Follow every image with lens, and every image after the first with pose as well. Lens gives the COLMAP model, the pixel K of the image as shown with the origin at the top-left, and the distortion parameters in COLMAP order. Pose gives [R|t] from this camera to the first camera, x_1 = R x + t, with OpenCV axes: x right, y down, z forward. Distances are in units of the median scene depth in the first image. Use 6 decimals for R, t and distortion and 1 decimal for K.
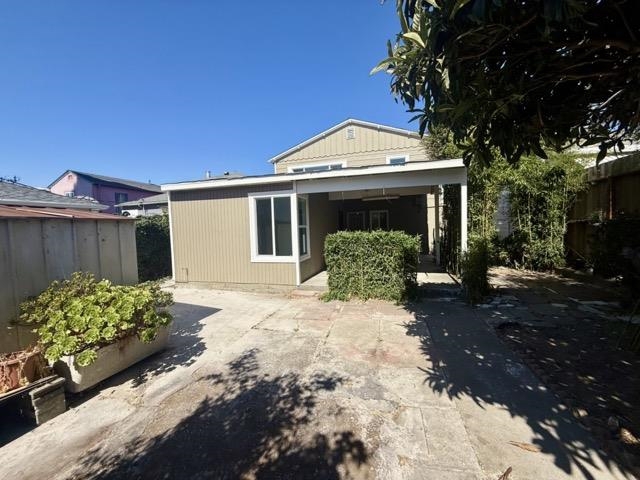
lens RADIAL K [[254.5, 0, 321.7], [0, 254.5, 240.3], [0, 0, 1]] dist [0.000019, -0.000109]
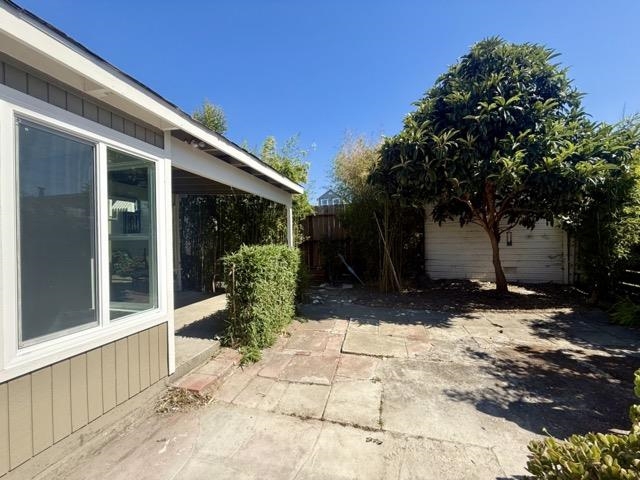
lens RADIAL K [[254.5, 0, 319.6], [0, 254.5, 239.8], [0, 0, 1]] dist [0.000019, -0.000109]
pose [[-0.016032, 0.038198, 0.999142, -1.137264], [0.072445, 0.996688, -0.036942, -0.024605], [-0.997244, 0.071791, -0.018746, 1.593864]]
